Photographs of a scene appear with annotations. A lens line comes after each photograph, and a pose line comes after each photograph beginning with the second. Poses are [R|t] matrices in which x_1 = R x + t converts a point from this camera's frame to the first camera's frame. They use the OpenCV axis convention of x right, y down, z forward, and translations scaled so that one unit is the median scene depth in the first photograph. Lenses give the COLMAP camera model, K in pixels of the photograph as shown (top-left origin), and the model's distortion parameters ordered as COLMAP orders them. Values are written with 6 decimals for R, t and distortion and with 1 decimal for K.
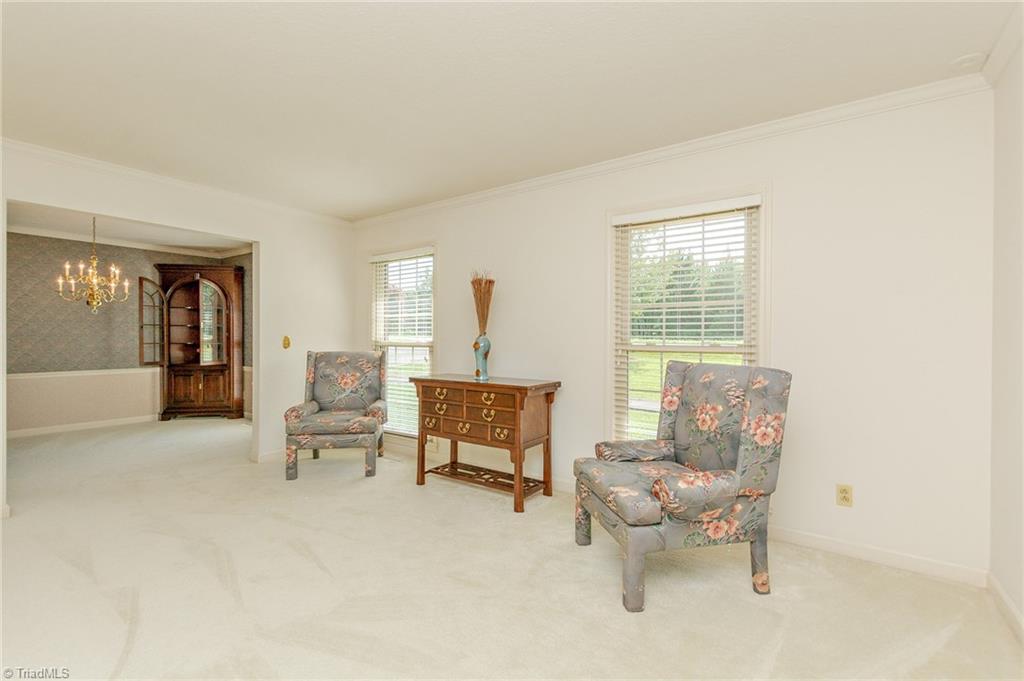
lens RADIAL K [[462.1, 0, 512.0], [0, 462.1, 340.5], [0, 0, 1]] dist [-0.000293, -0.000246]
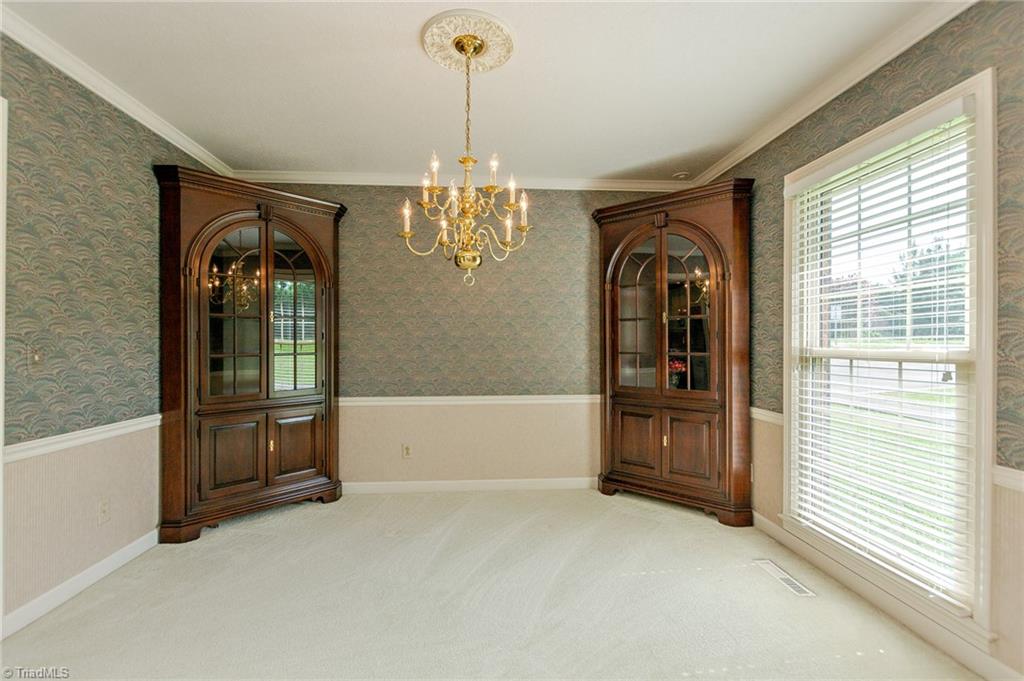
lens RADIAL K [[453.5, 0, 512.0], [0, 453.5, 340.5], [0, 0, 1]] dist [0.000362, -0.000071]
pose [[0.647418, -0.006429, -0.762108, -0.403721], [-0.005811, 0.999894, -0.013372, -0.000801], [0.762113, 0.013086, 0.647311, 0.550743]]
